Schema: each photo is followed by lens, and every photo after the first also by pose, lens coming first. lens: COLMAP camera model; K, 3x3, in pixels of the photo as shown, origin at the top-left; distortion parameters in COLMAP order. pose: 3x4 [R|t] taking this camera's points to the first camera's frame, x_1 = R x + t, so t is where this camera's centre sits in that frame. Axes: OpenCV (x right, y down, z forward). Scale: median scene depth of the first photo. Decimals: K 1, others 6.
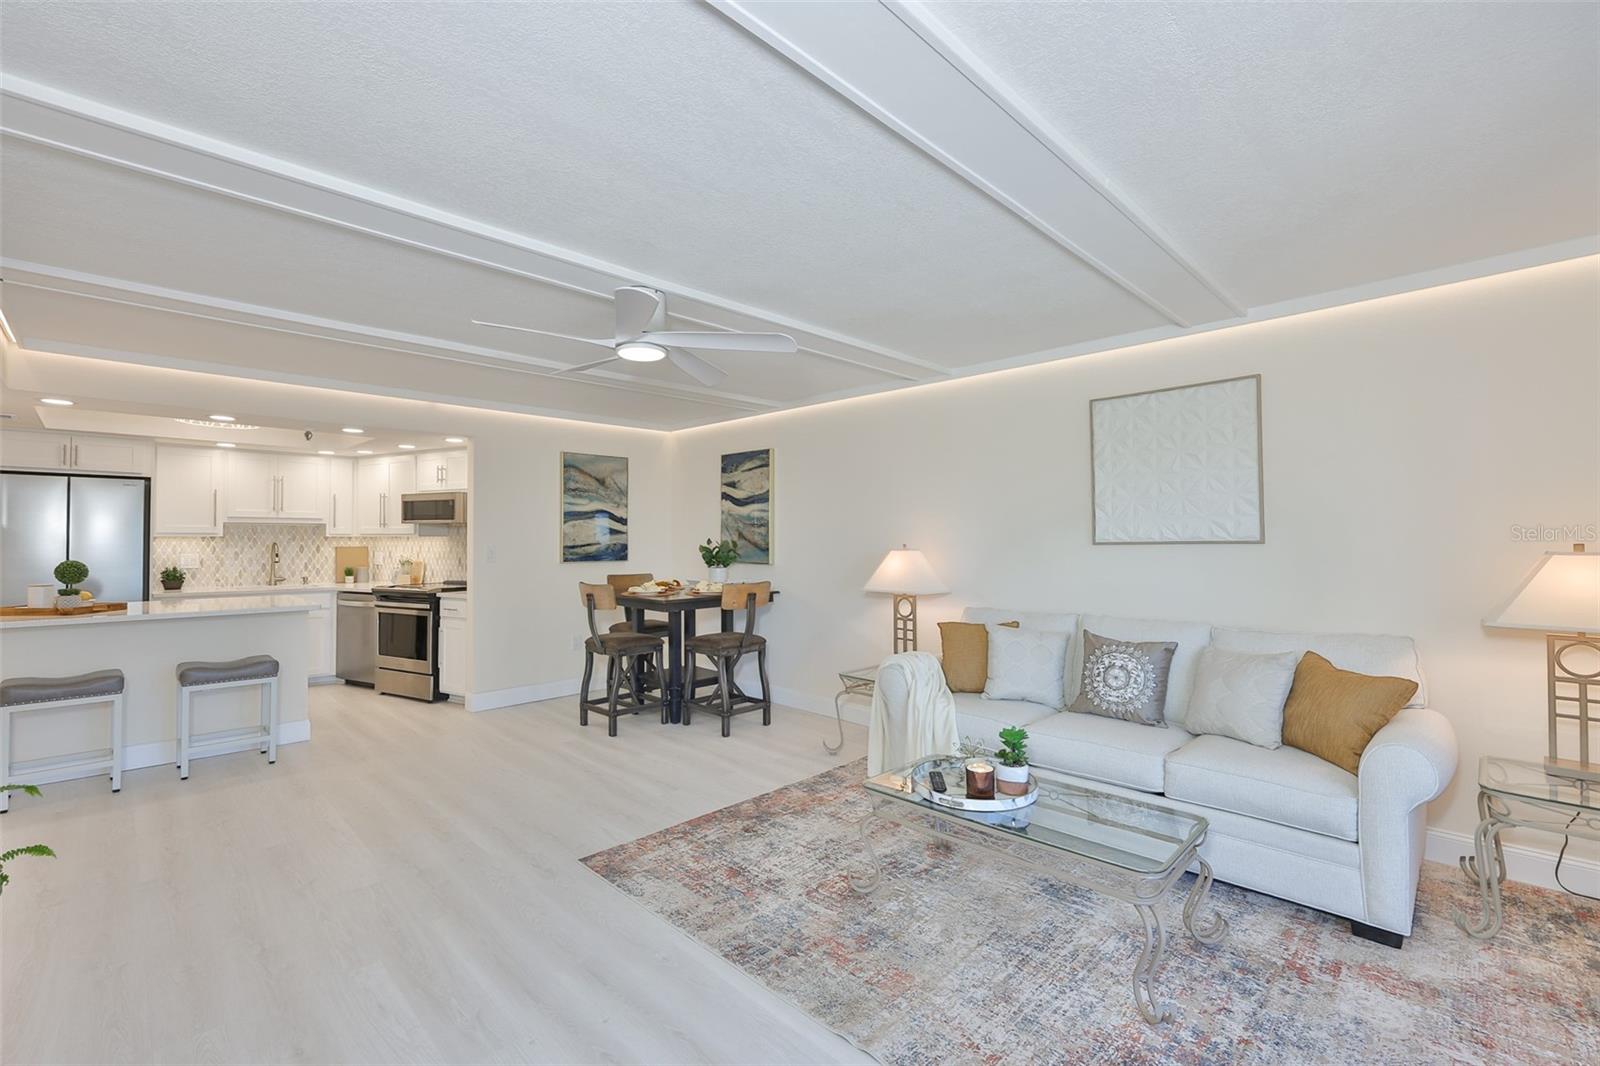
lens RADIAL K [[679.2, 0, 801.7], [0, 679.2, 533.3], [0, 0, 1]] dist [-0.004577, 0.002977]
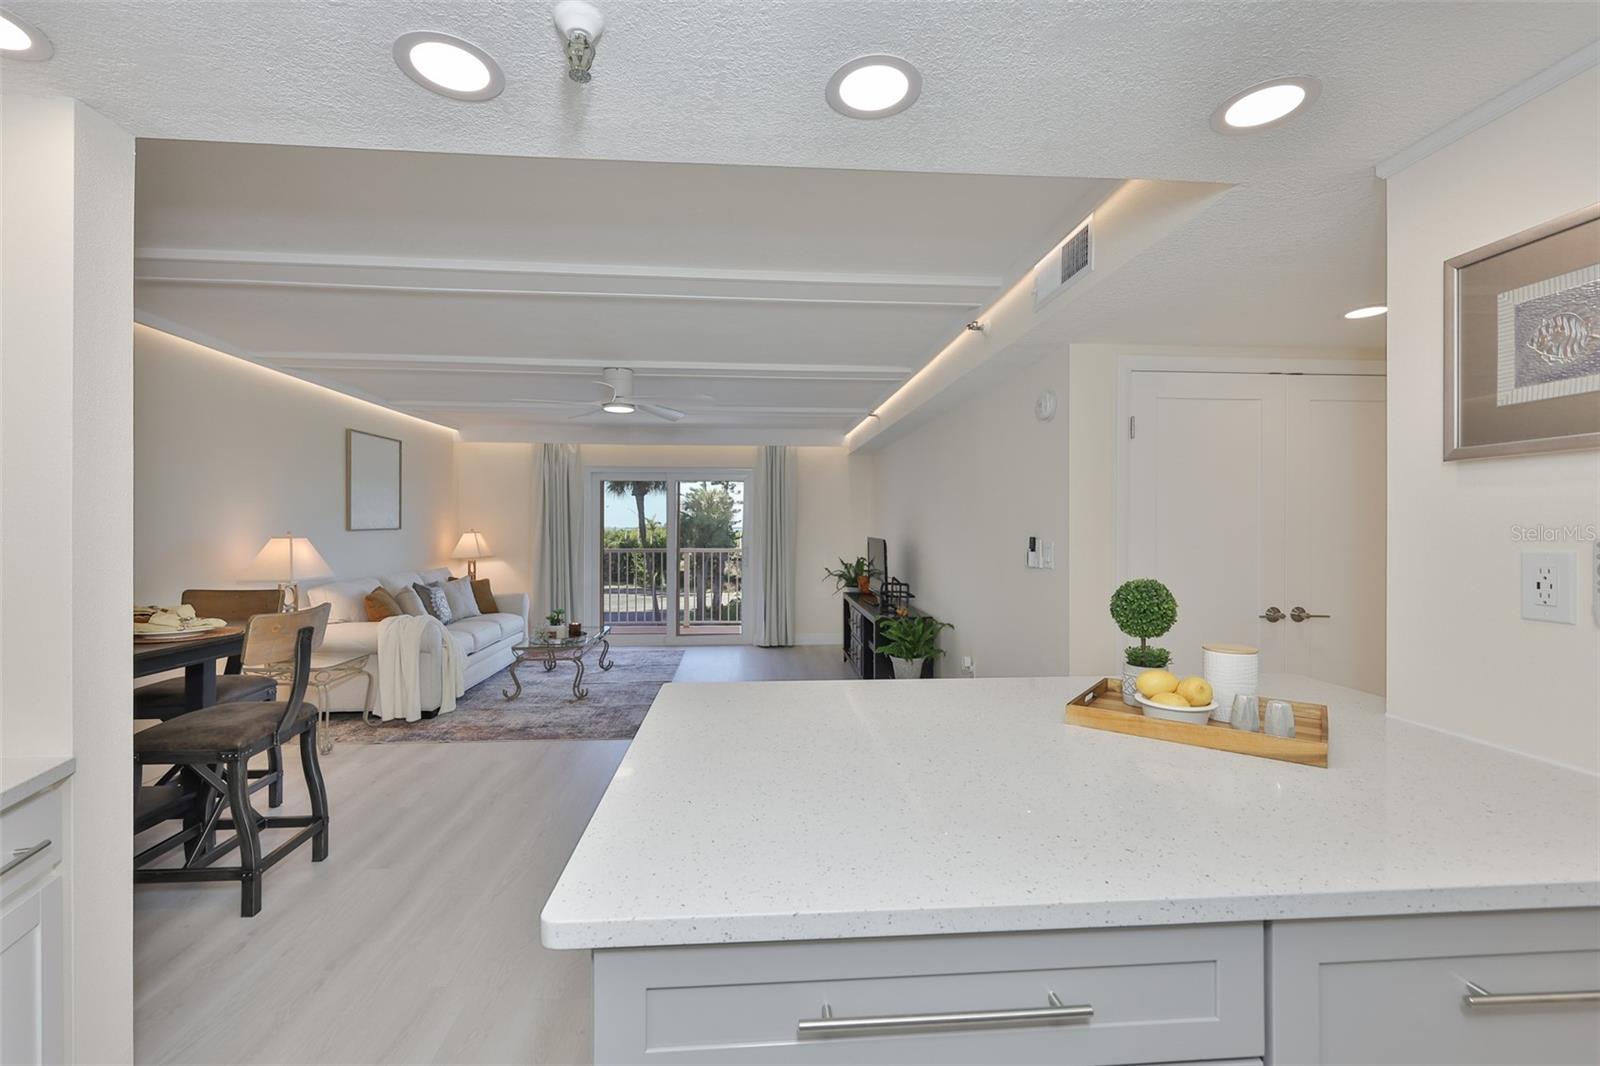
lens RADIAL K [[679.2, 0, 797.7], [0, 679.2, 527.7], [0, 0, 1]] dist [-0.004577, 0.002977]
pose [[-0.751958, -0.000396, 0.659211, -0.810251], [-0.009320, 0.999906, -0.010031, 0.010865], [-0.659145, -0.013687, -0.751891, 0.974106]]
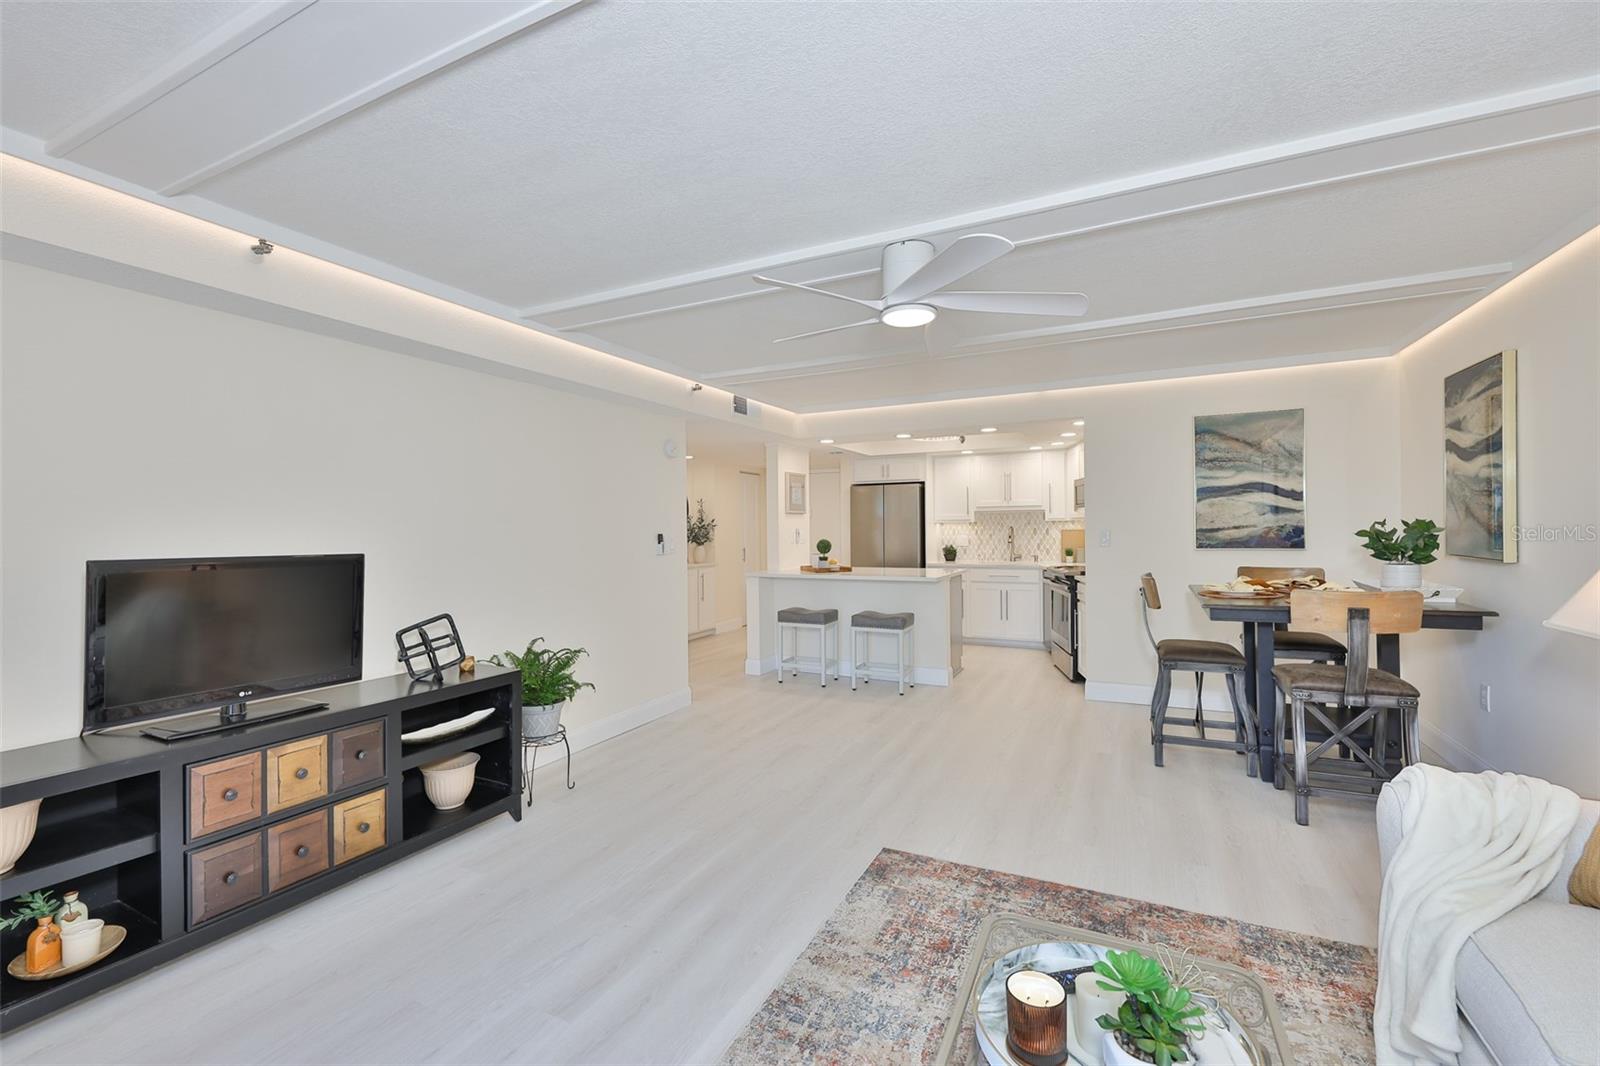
lens RADIAL K [[679.2, 0, 798.1], [0, 679.2, 528.0], [0, 0, 1]] dist [-0.004577, 0.002977]
pose [[0.313176, -0.002396, -0.949692, 0.289523], [0.020265, 0.999786, 0.004160, 0.004123], [0.949479, -0.020549, 0.313158, 0.292762]]
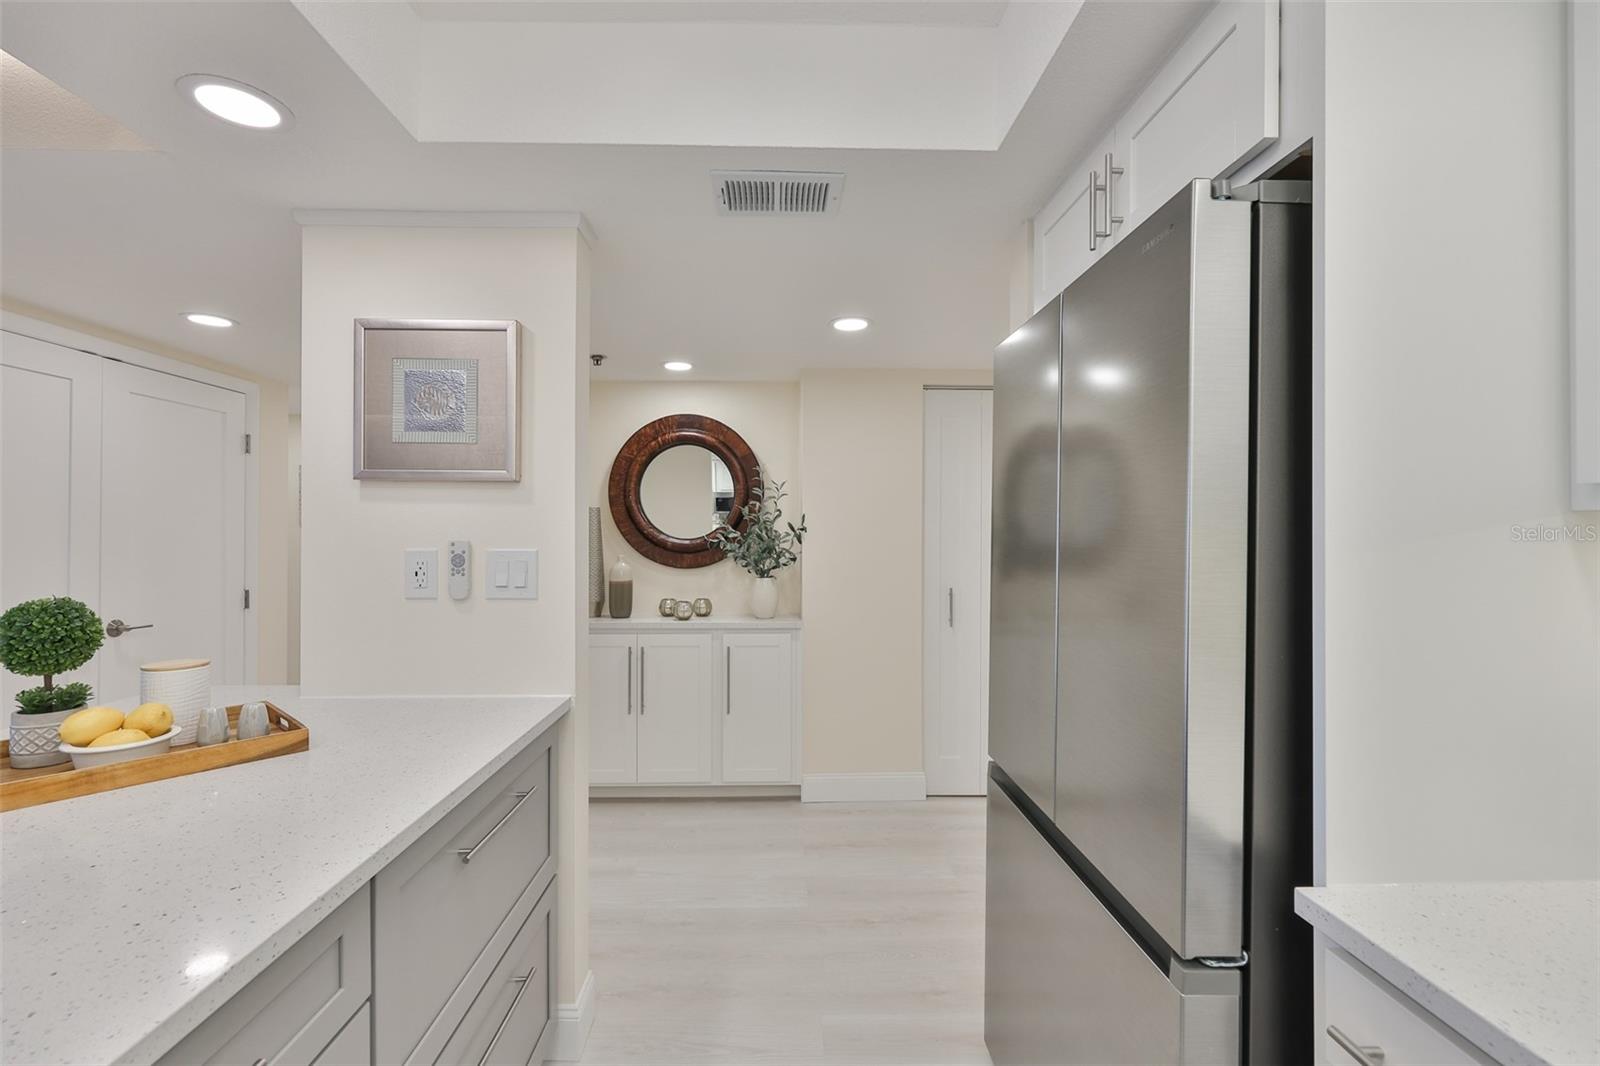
lens RADIAL K [[679.2, 0, 789.9], [0, 679.2, 534.1], [0, 0, 1]] dist [-0.004577, 0.002977]
pose [[-0.692199, -0.002791, -0.721701, -0.741227], [0.005373, 0.999945, -0.009021, 0.010653], [0.721687, -0.010122, -0.692146, 0.988405]]
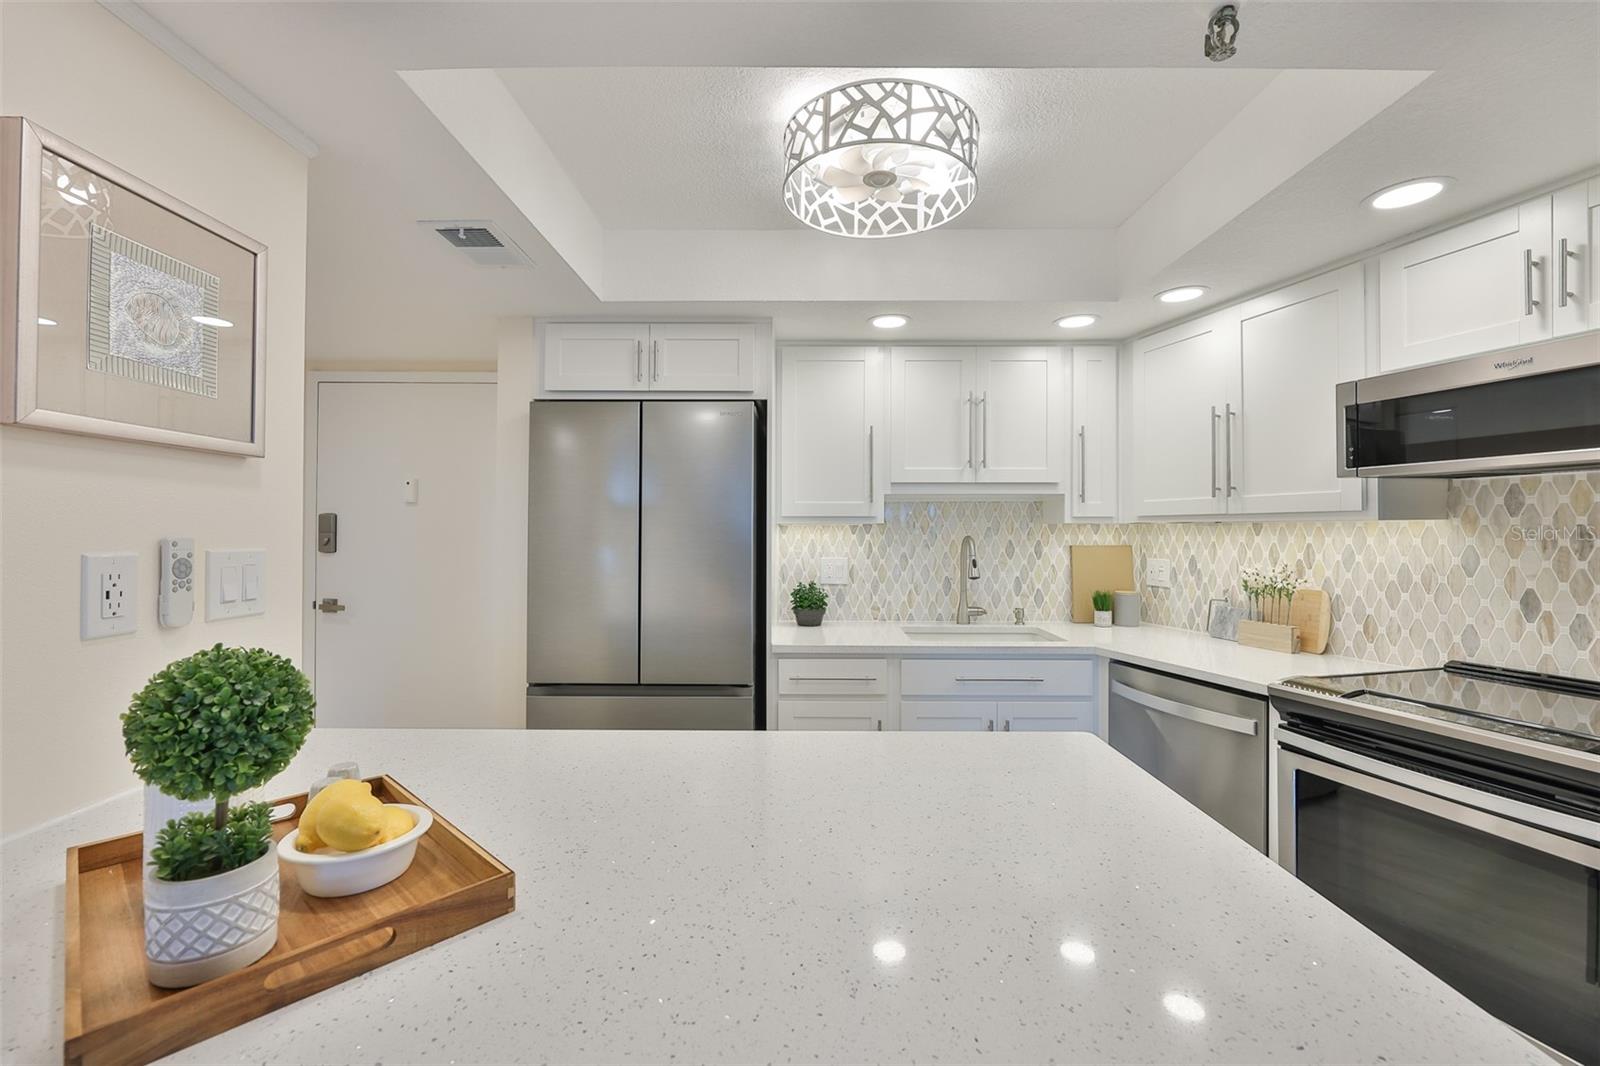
lens RADIAL K [[679.2, 0, 800.4], [0, 679.2, 527.2], [0, 0, 1]] dist [-0.004577, 0.002977]
pose [[0.694235, -0.005268, -0.719729, -0.585377], [0.006585, 0.999978, -0.000967, 0.008144], [0.719718, -0.004068, 0.694255, 0.663226]]
